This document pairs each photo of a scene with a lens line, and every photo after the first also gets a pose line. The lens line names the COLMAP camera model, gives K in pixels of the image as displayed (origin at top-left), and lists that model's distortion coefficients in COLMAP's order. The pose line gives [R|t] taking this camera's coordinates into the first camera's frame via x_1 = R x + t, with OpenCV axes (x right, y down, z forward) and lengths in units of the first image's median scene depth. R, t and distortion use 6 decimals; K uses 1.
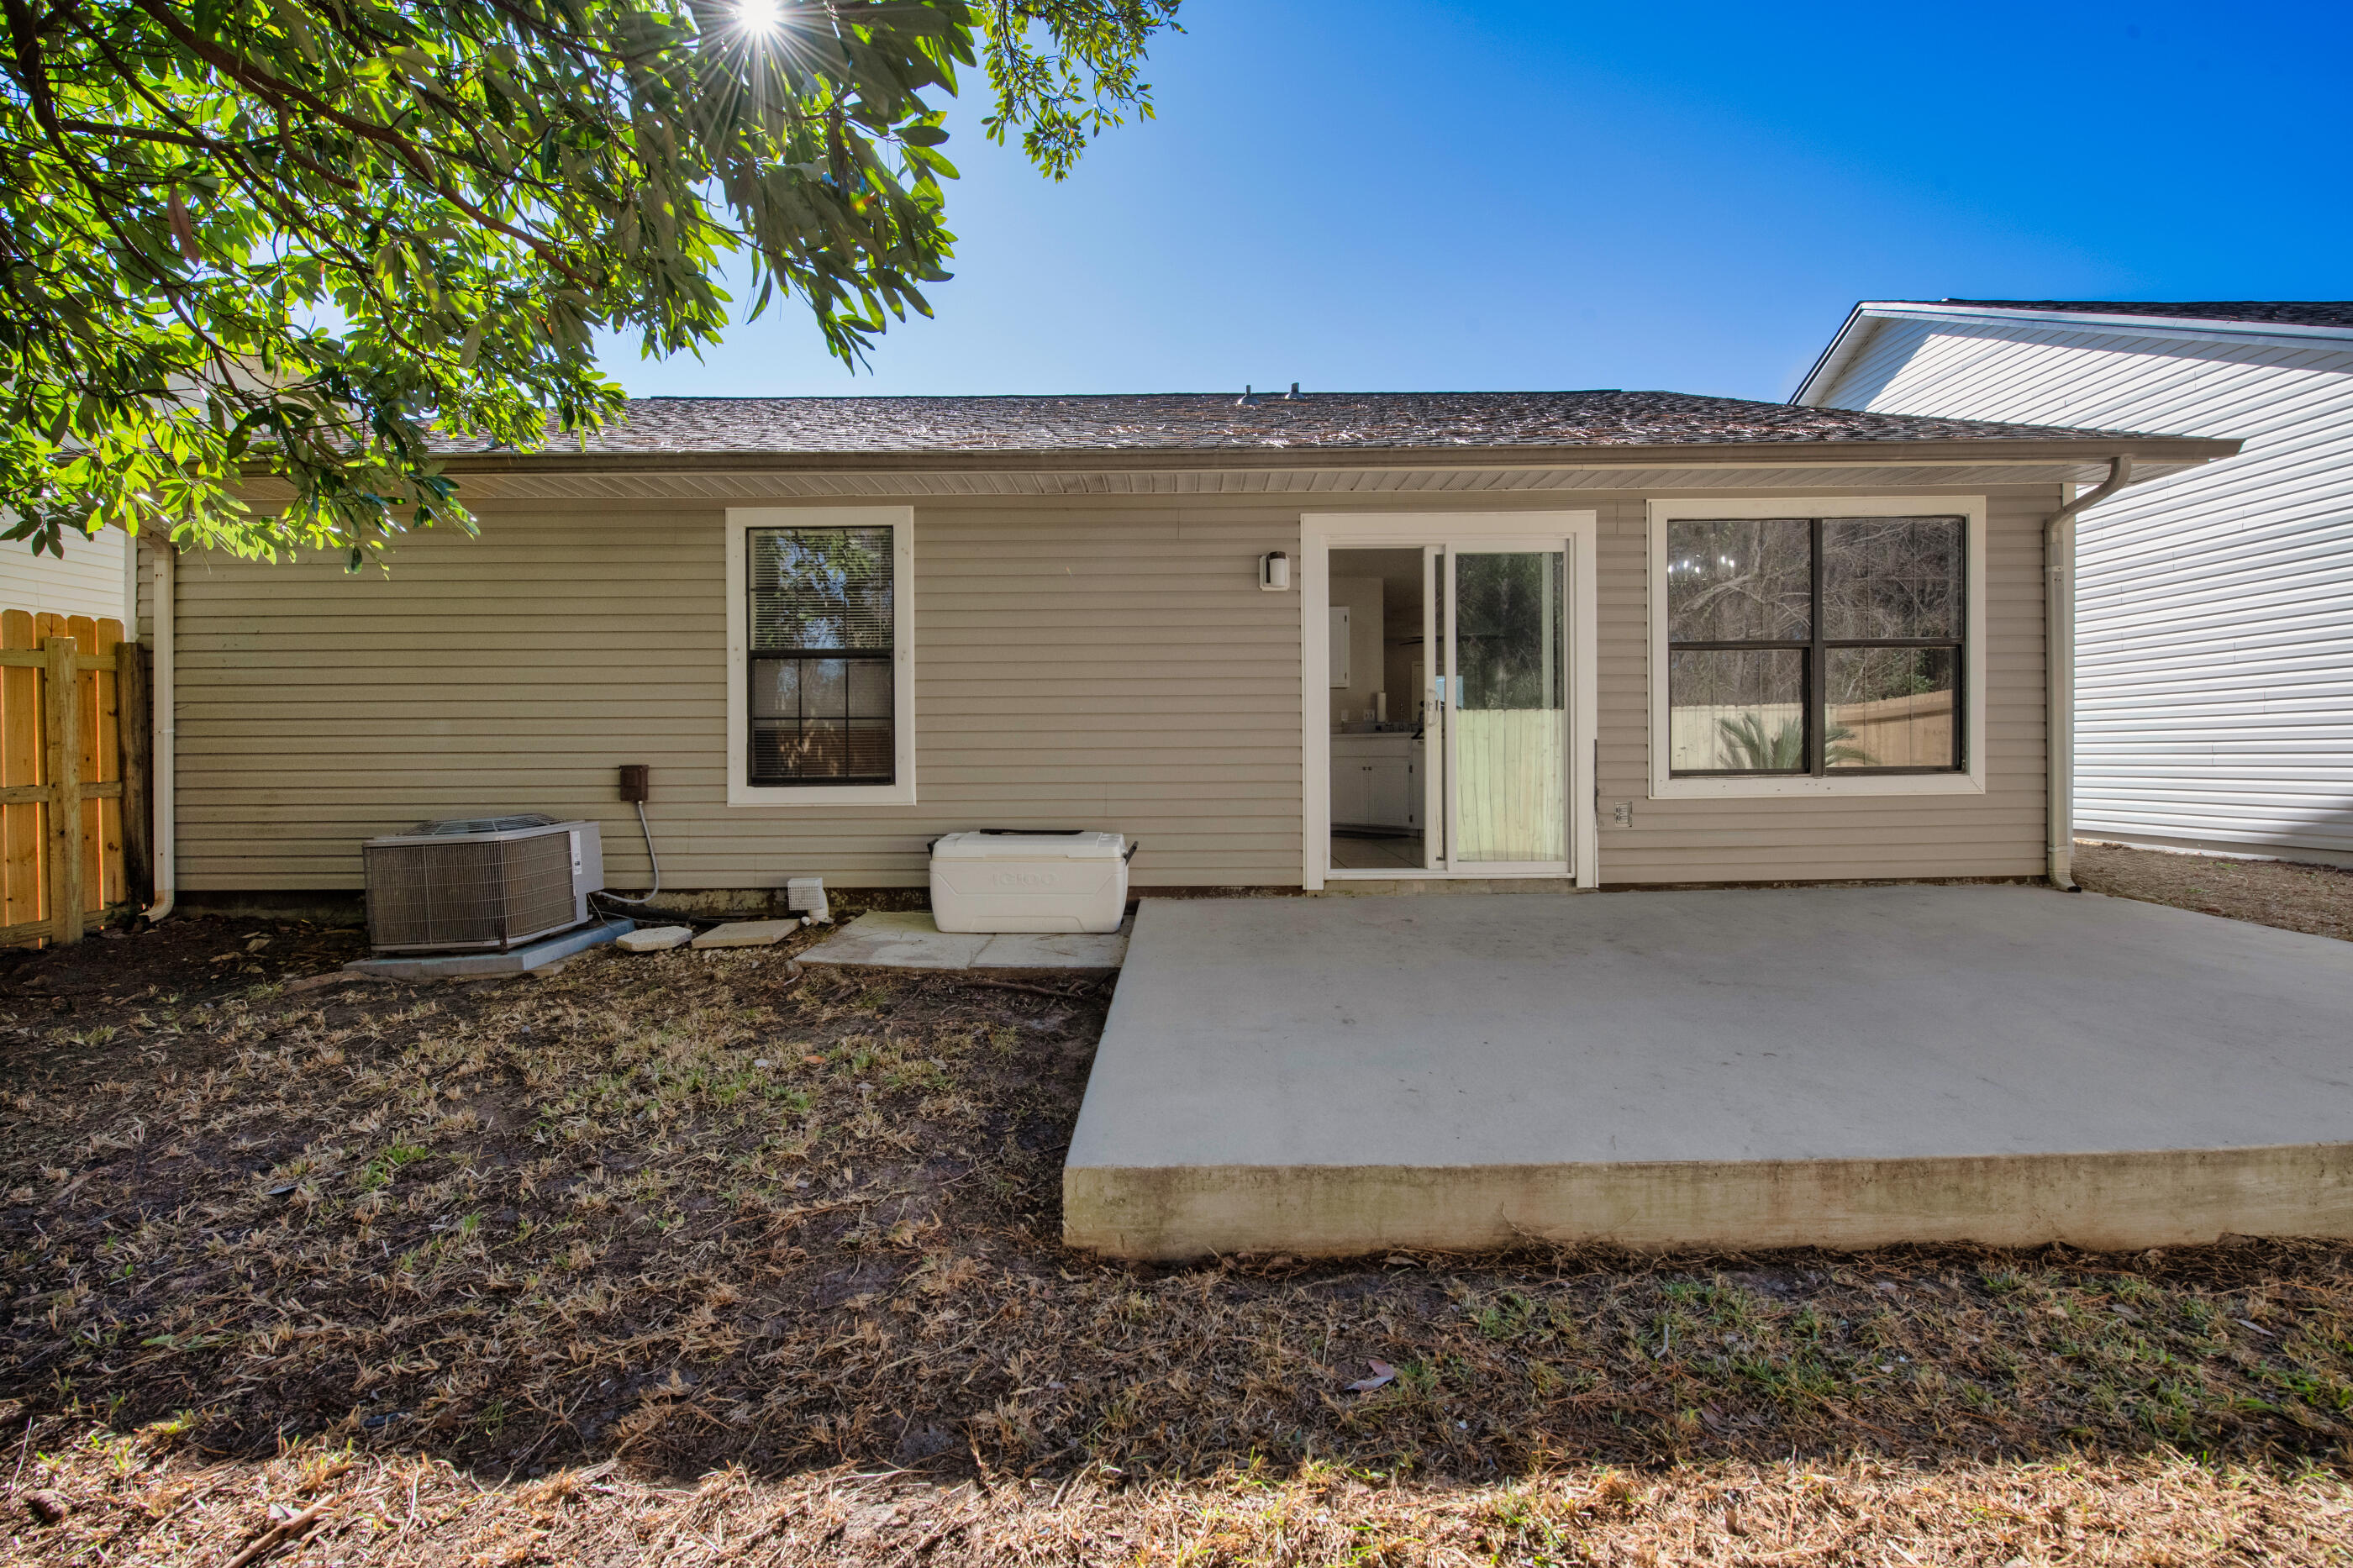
lens RADIAL K [[950.5, 0, 1178.0], [0, 950.5, 761.9], [0, 0, 1]] dist [-0.037675, -0.000018]
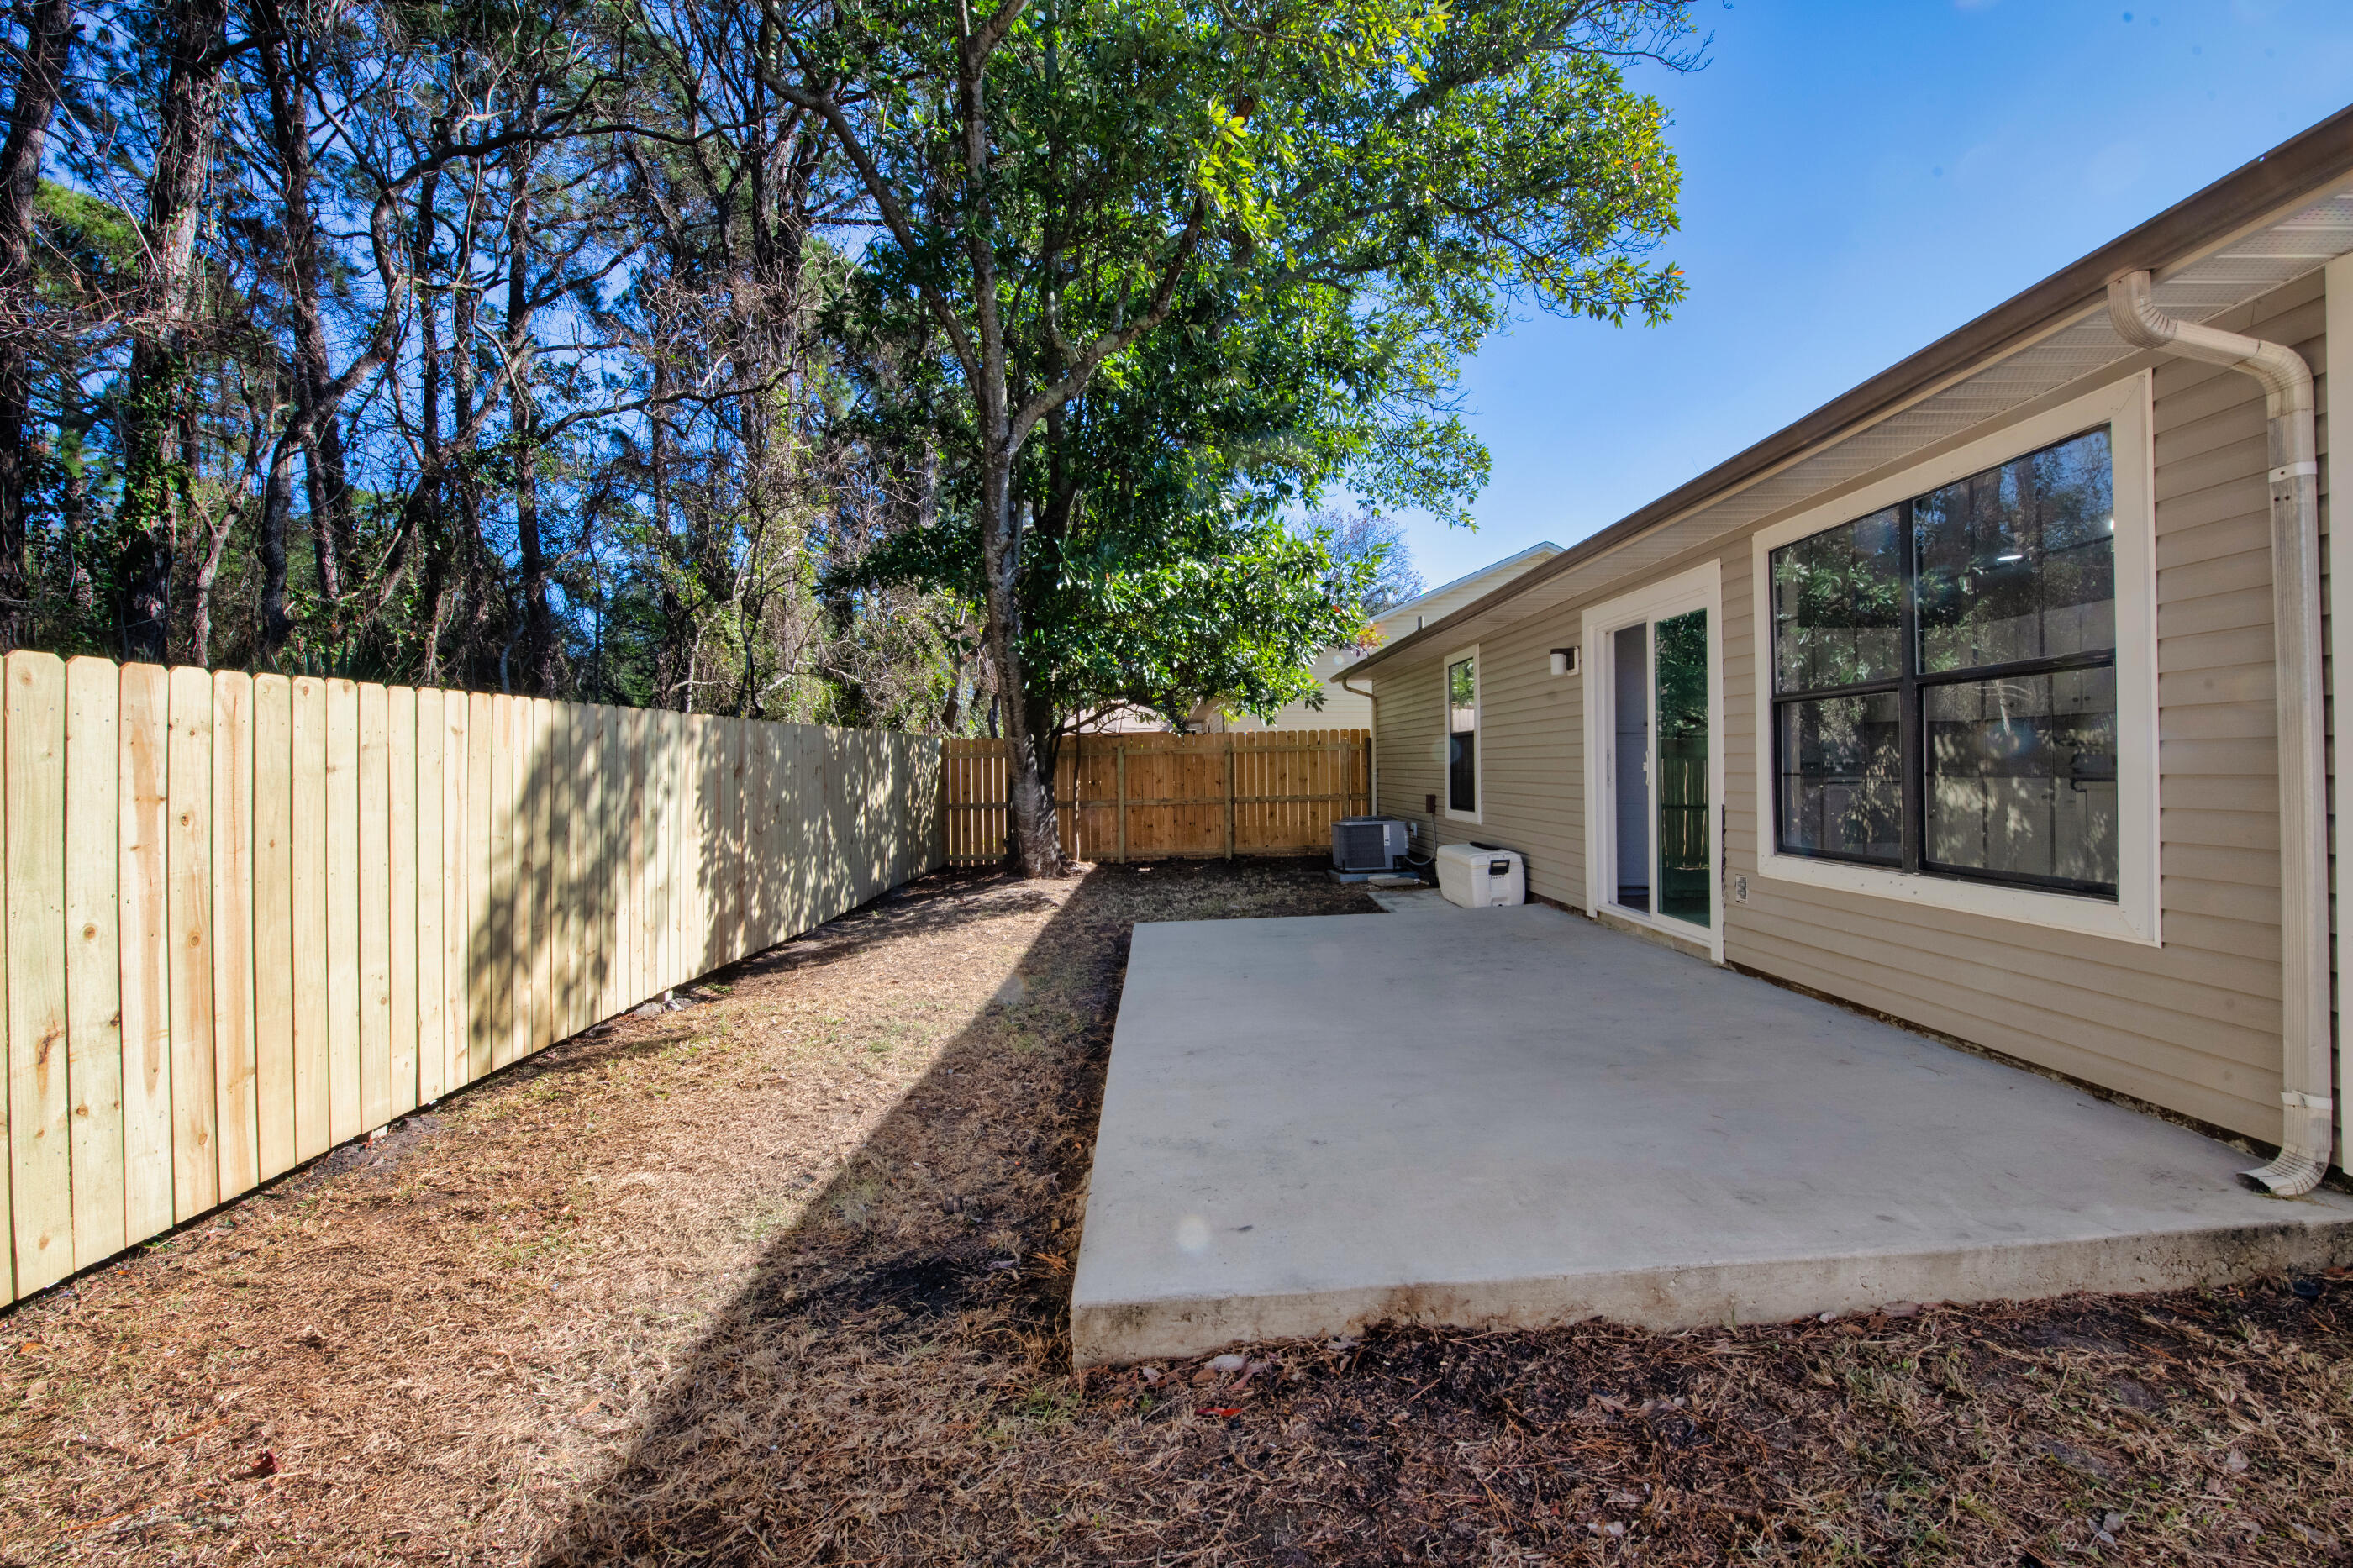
lens RADIAL K [[950.5, 0, 1178.0], [0, 950.5, 761.9], [0, 0, 1]] dist [-0.037675, -0.000018]
pose [[0.014857, 0.002535, -0.999886, 1.359757], [-0.001862, 0.999995, 0.002507, -0.066812], [0.999888, 0.001825, 0.014861, 0.450971]]
